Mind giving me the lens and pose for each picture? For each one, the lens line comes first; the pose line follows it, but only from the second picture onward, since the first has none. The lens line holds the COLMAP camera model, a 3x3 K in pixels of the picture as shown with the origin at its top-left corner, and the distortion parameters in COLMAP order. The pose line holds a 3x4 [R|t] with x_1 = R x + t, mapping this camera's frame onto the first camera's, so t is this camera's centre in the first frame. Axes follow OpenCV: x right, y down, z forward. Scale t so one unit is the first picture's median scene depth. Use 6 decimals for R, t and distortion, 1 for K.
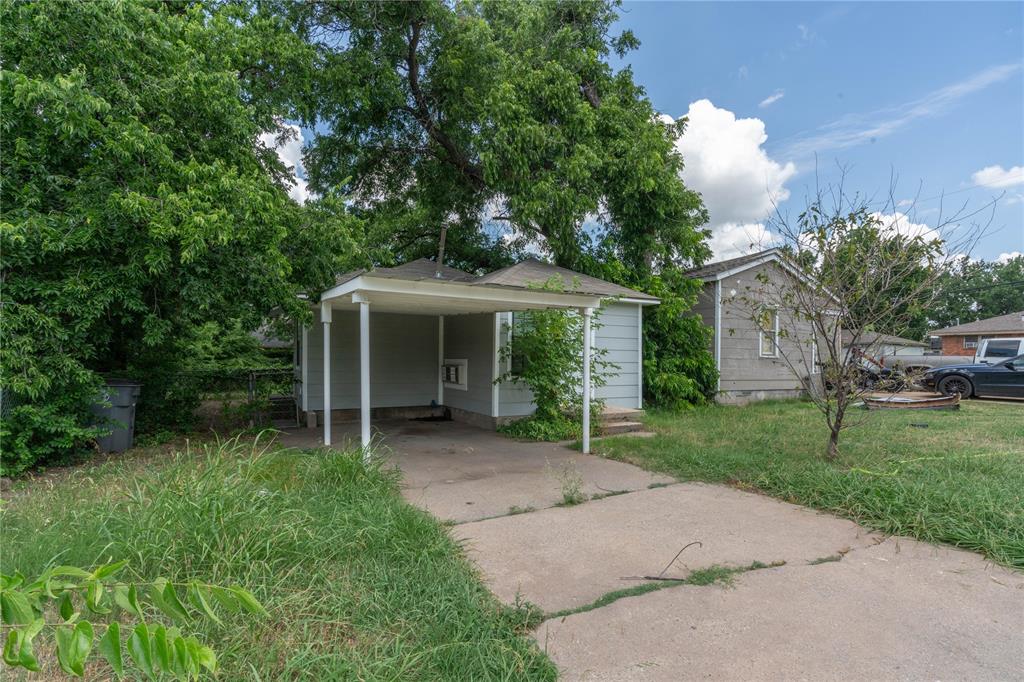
lens RADIAL K [[498.7, 0, 511.0], [0, 498.7, 370.4], [0, 0, 1]] dist [-0.001317, -0.000065]
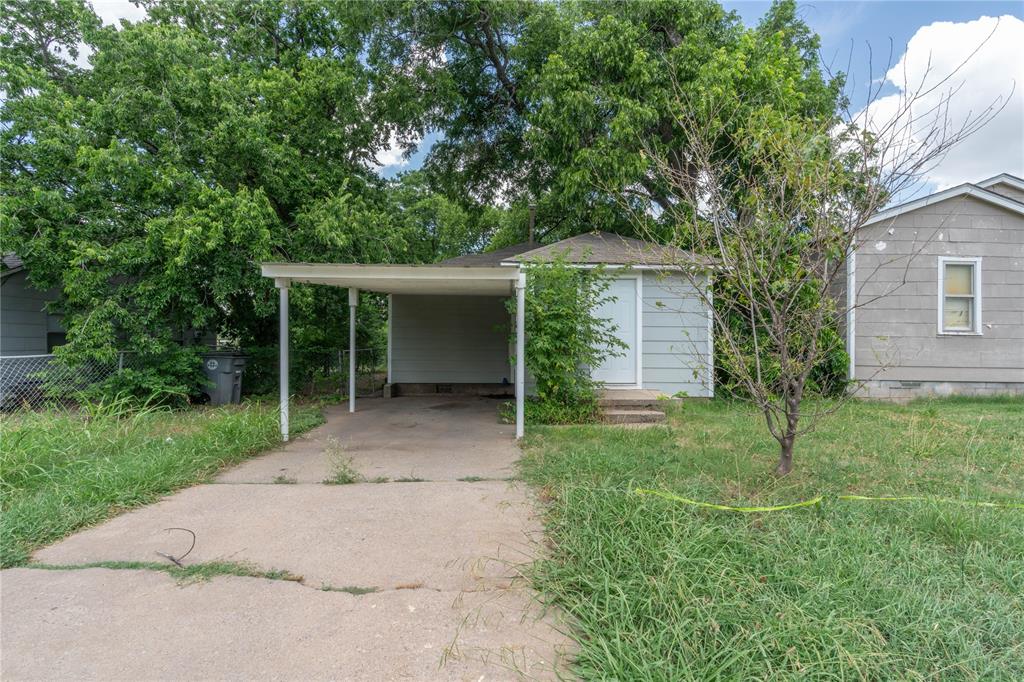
lens RADIAL K [[487.3, 0, 512.0], [0, 487.3, 341.0], [0, 0, 1]] dist [-0.003781, 0.000357]
pose [[0.877728, -0.000533, -0.479159, 0.419766], [-0.010171, 0.999753, -0.019744, 0.003107], [0.479052, 0.022203, 0.877506, 0.156132]]
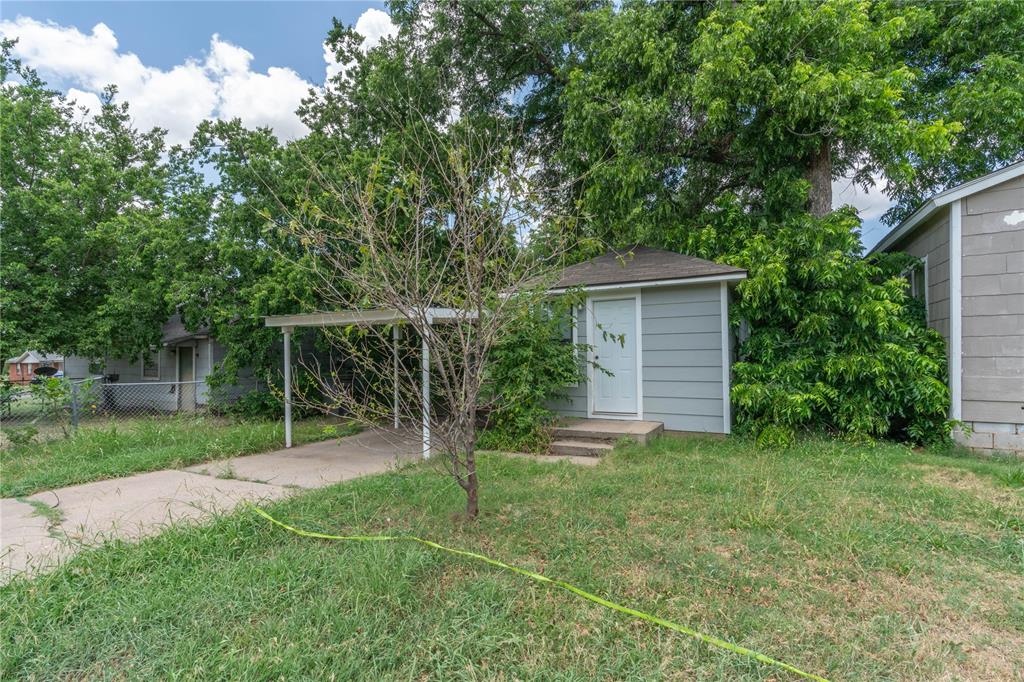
lens RADIAL K [[516.2, 0, 512.0], [0, 516.2, 341.0], [0, 0, 1]] dist [-0.000271, 0.000216]
pose [[0.509180, -0.034722, -0.859959, 0.847390], [-0.001118, 0.999158, -0.041004, -0.025622], [0.860659, 0.021840, 0.508713, 0.454562]]
